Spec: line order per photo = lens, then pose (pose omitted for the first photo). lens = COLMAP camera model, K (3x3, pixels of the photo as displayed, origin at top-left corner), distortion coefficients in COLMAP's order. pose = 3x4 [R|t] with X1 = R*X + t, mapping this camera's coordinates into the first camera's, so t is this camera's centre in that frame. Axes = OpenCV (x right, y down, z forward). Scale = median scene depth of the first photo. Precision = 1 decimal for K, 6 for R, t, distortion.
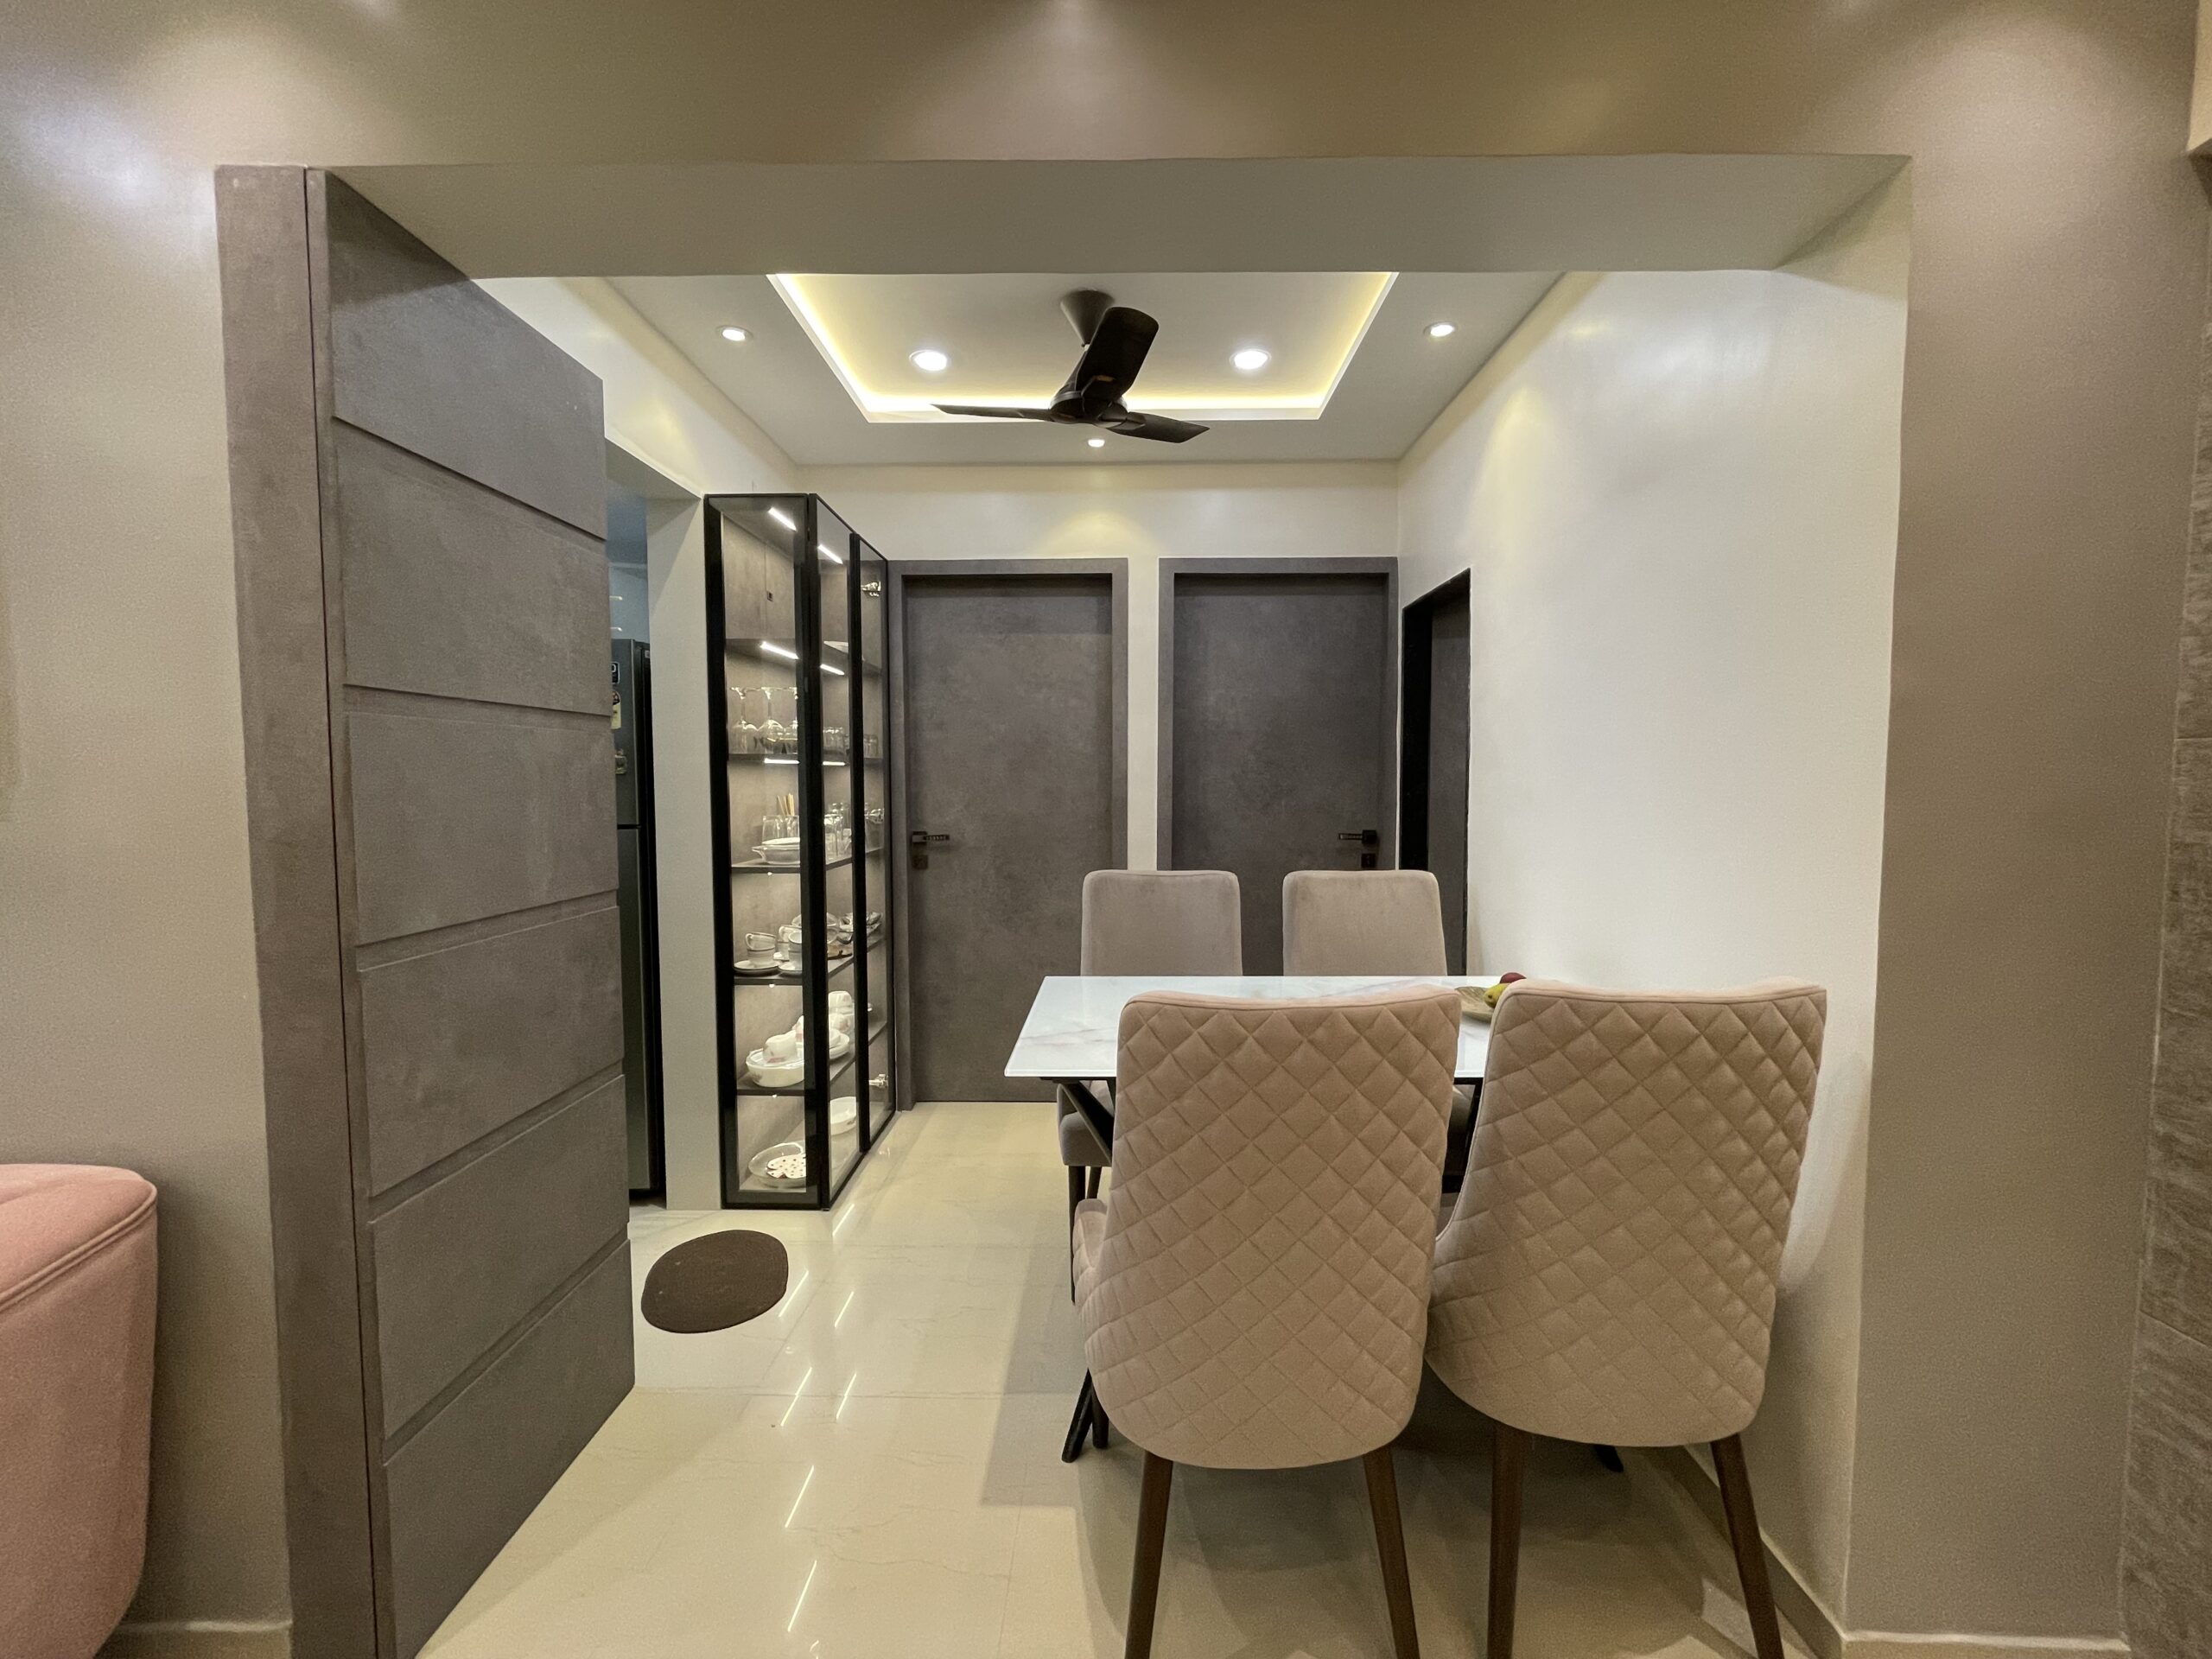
lens RADIAL K [[890.0, 0, 1104.7], [0, 890.0, 831.8], [0, 0, 1]] dist [-0.002885, -0.000167]
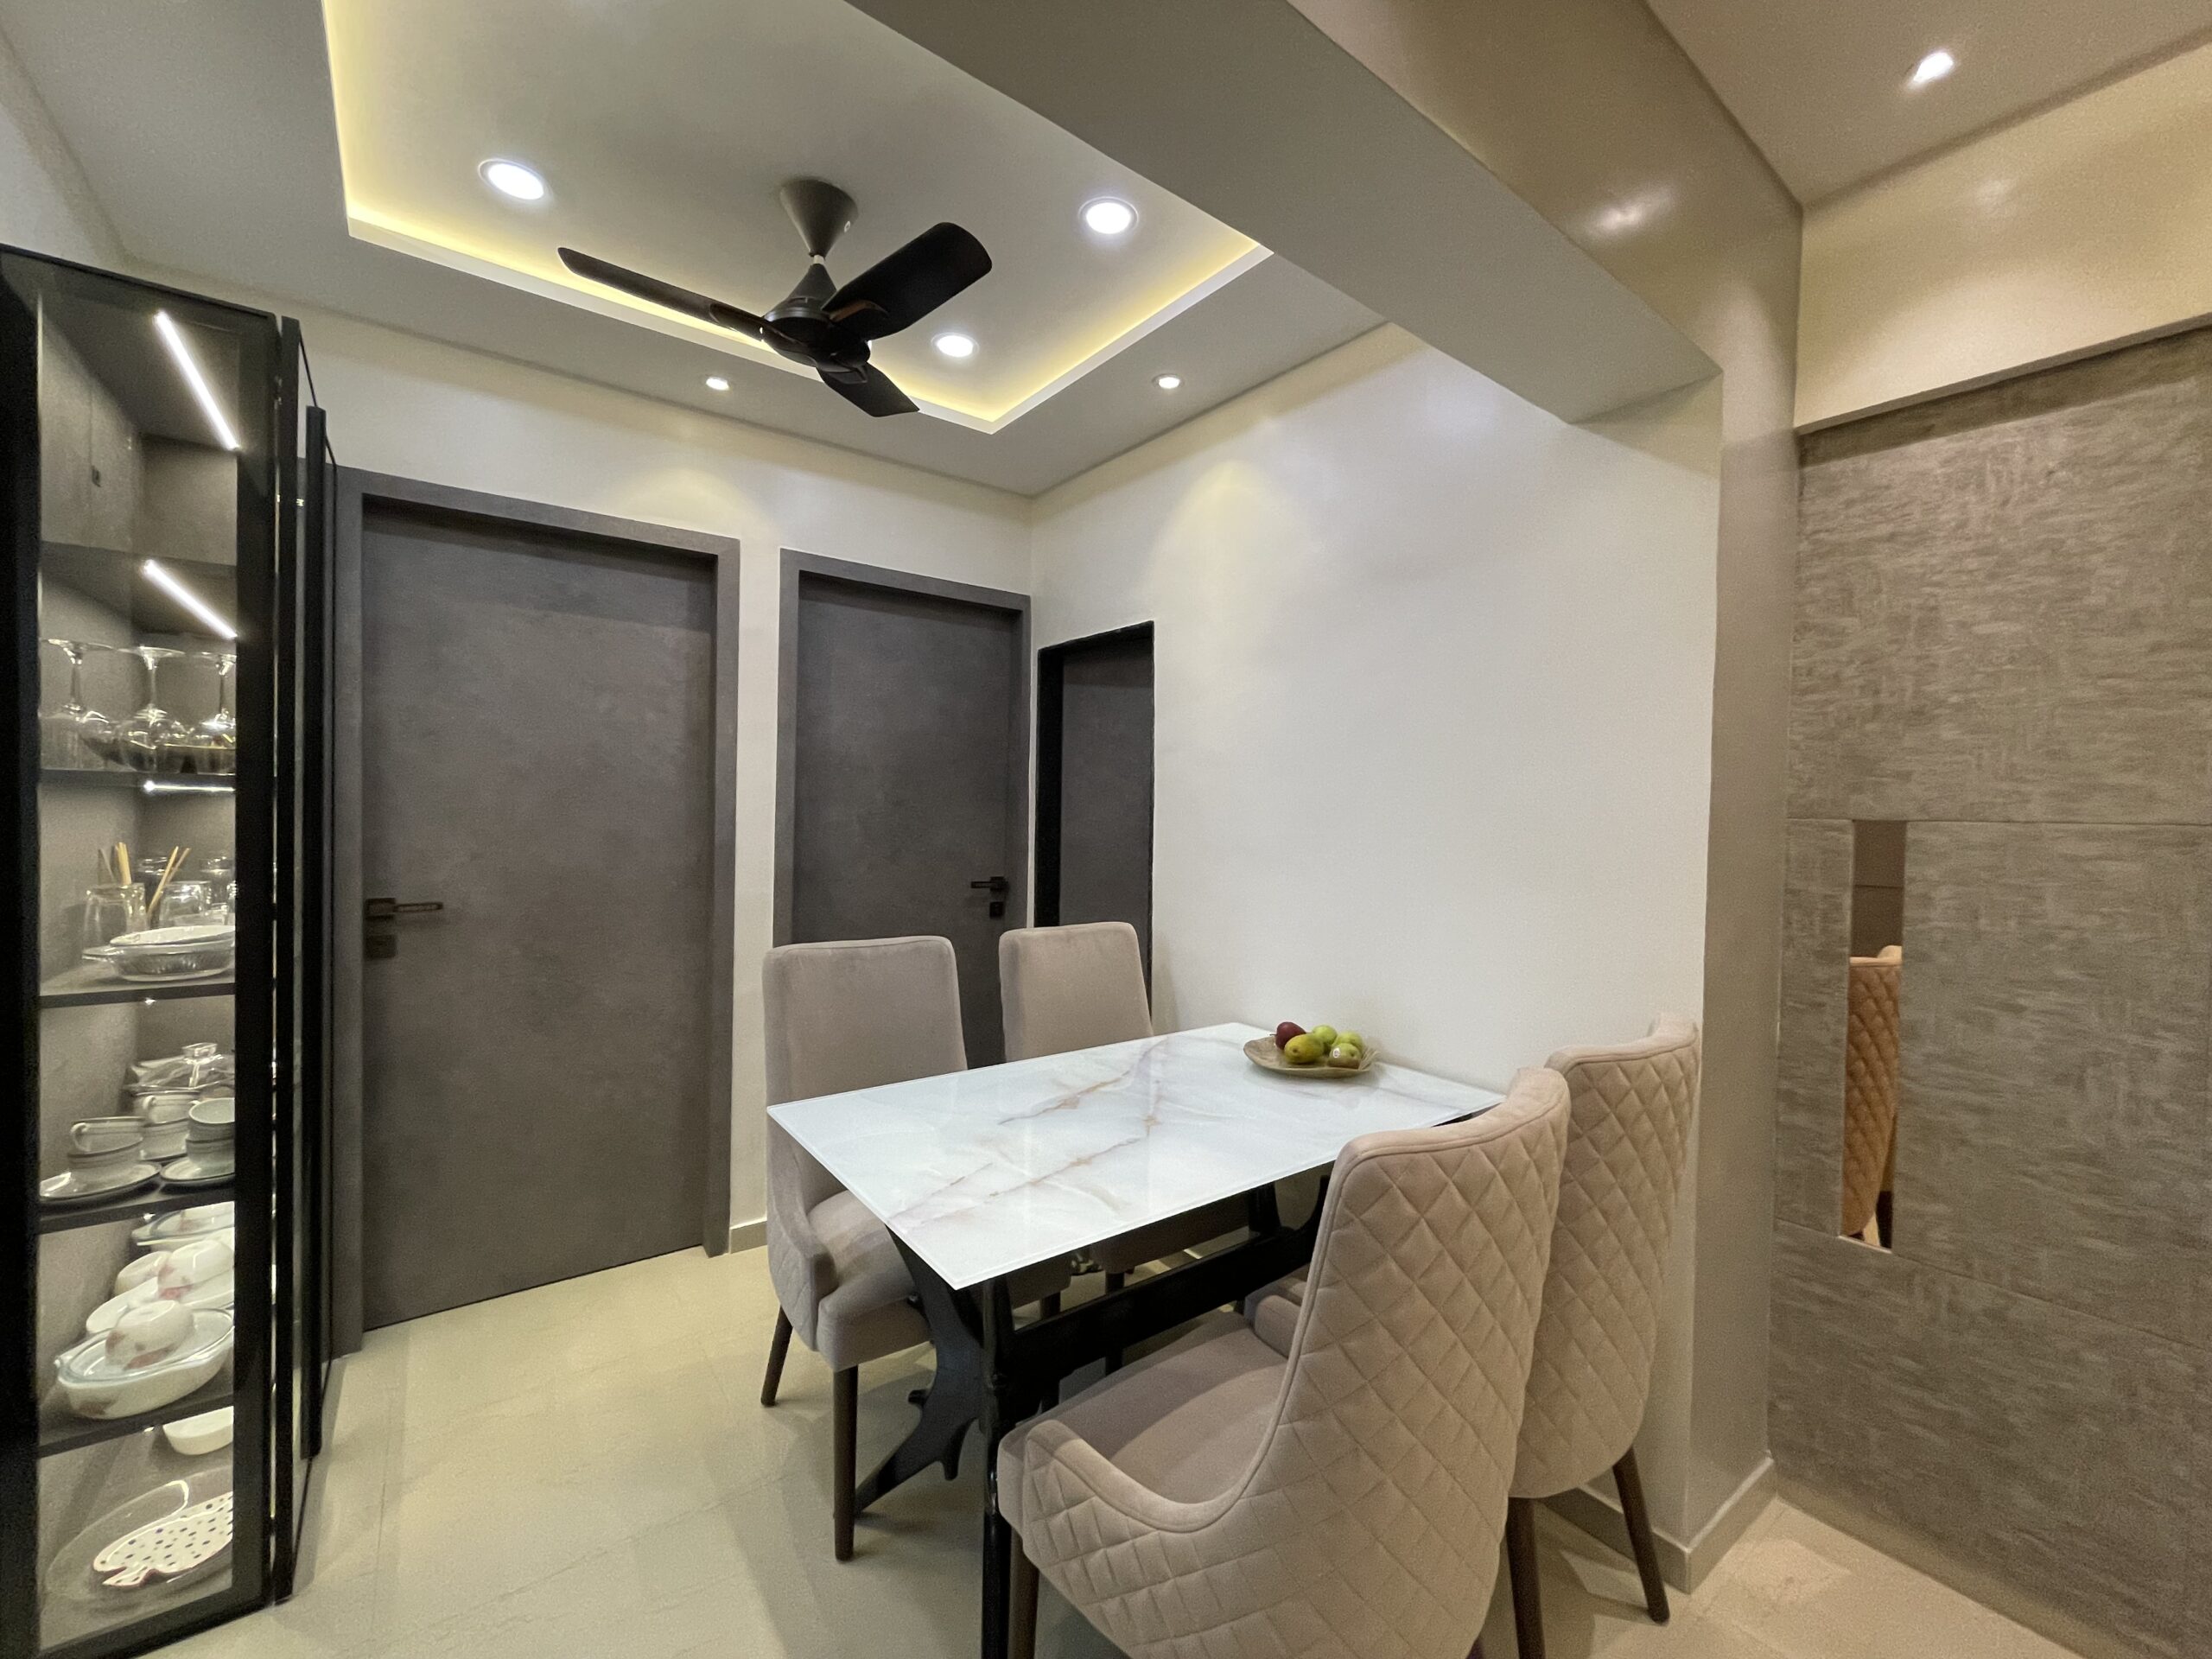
lens RADIAL K [[890.0, 0, 1097.9], [0, 890.0, 828.4], [0, 0, 1]] dist [-0.002885, -0.000167]
pose [[0.783953, 0.005273, 0.620798, -0.220394], [0.018125, 0.999343, -0.031378, -0.023040], [-0.620555, 0.035851, 0.783343, 0.202398]]
